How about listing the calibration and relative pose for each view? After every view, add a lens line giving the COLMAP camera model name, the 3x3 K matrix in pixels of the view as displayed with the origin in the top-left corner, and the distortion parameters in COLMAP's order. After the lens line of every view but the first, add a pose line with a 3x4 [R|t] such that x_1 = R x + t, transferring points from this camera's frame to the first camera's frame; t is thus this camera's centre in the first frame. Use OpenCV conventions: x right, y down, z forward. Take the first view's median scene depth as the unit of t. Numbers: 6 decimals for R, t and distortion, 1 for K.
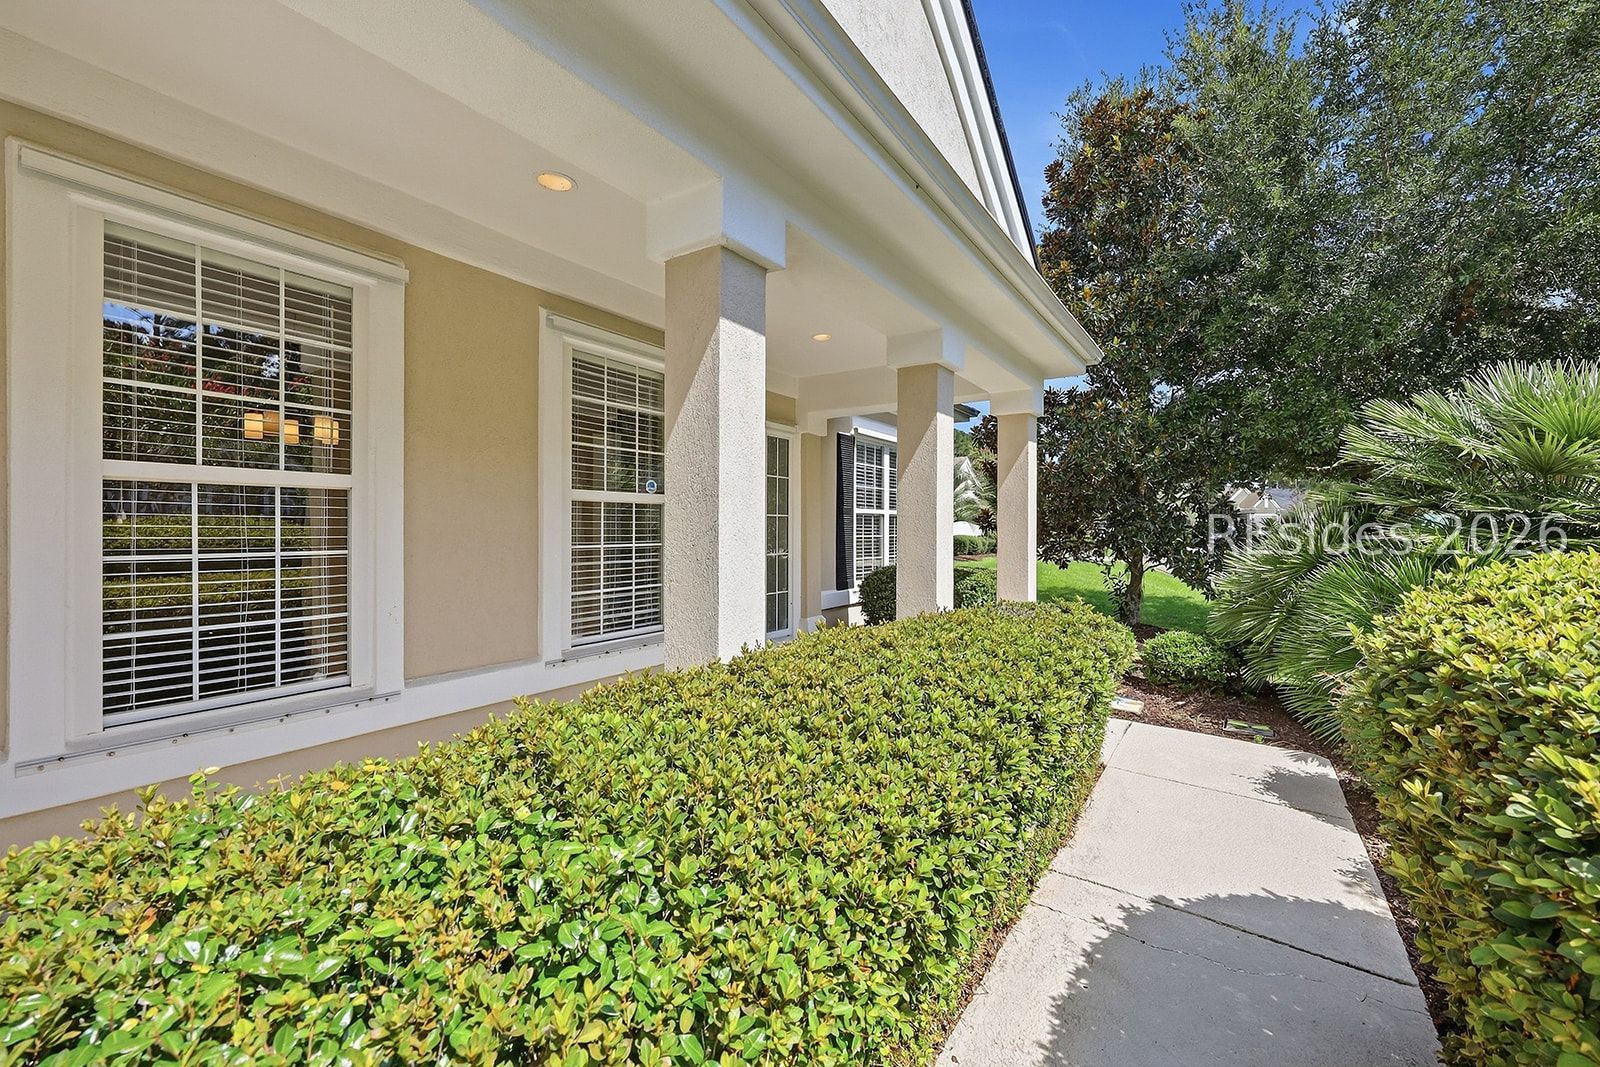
lens RADIAL K [[636.2, 0, 800.0], [0, 636.2, 533.5], [0, 0, 1]] dist [0.105993, 0.000023]
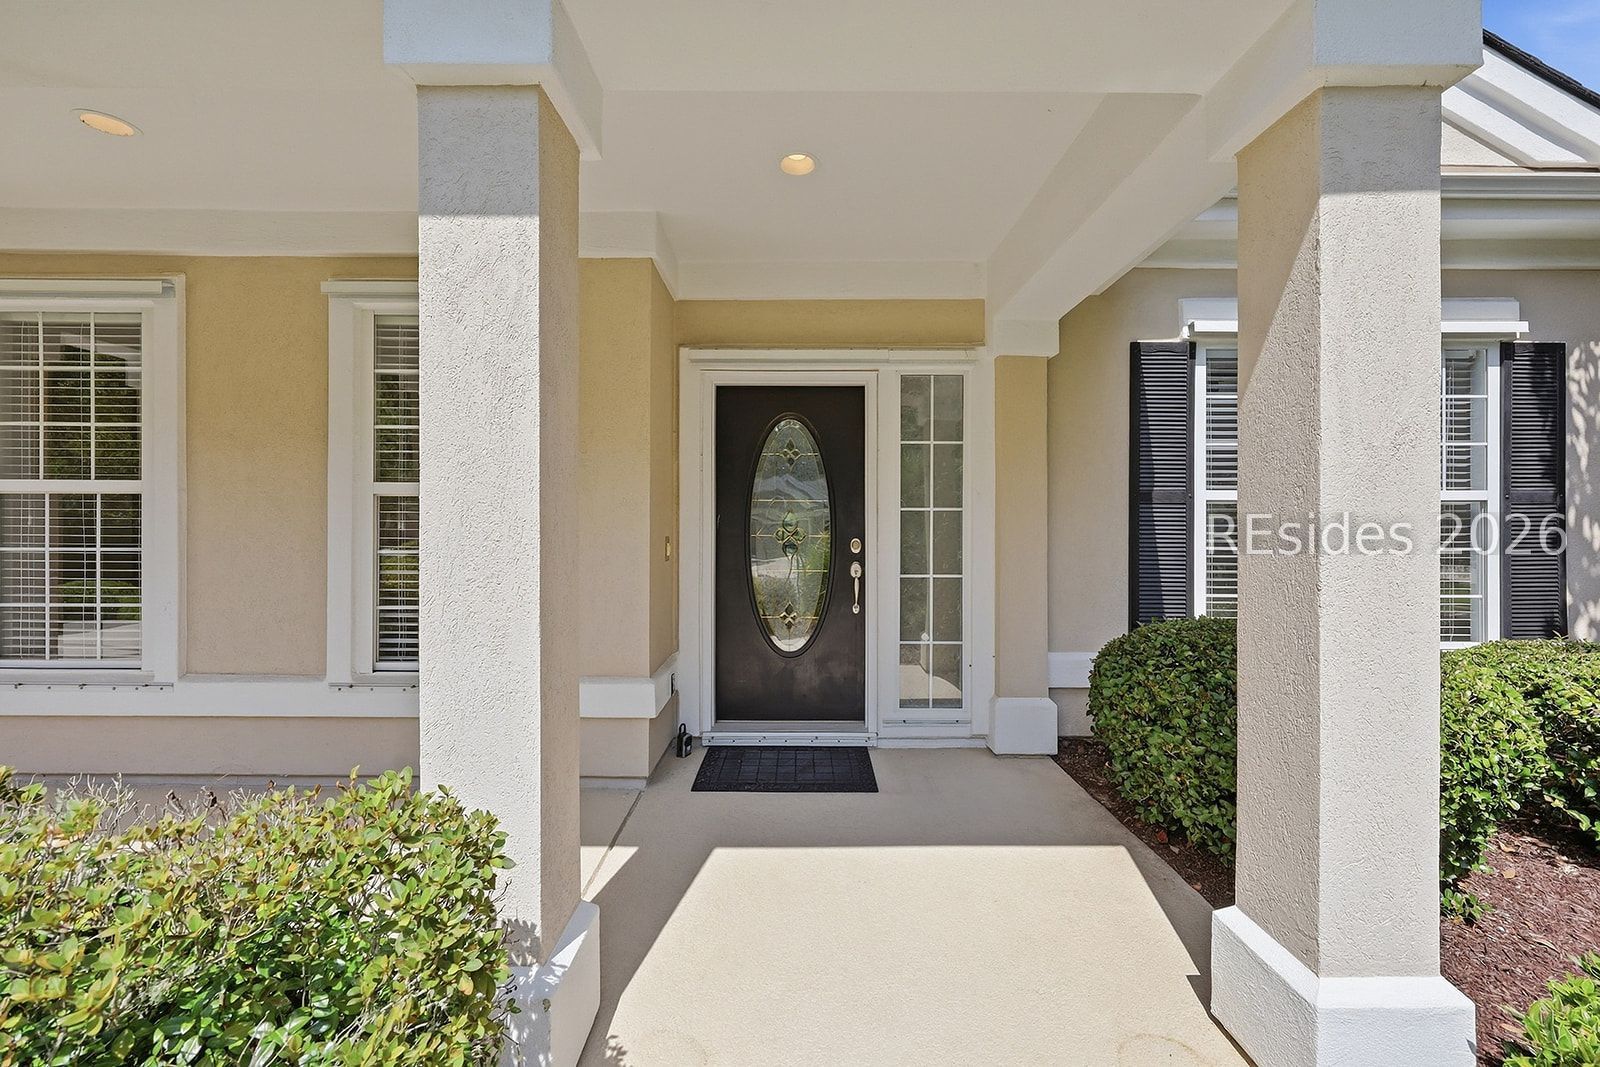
lens RADIAL K [[704.0, 0, 800.0], [0, 704.0, 533.5], [0, 0, 1]] dist [0.027384, 0.000116]
pose [[0.577193, 0.001461, -0.816606, 0.759089], [-0.010789, 0.999925, -0.005837, -0.003099], [0.816537, 0.012179, 0.577165, 0.972346]]
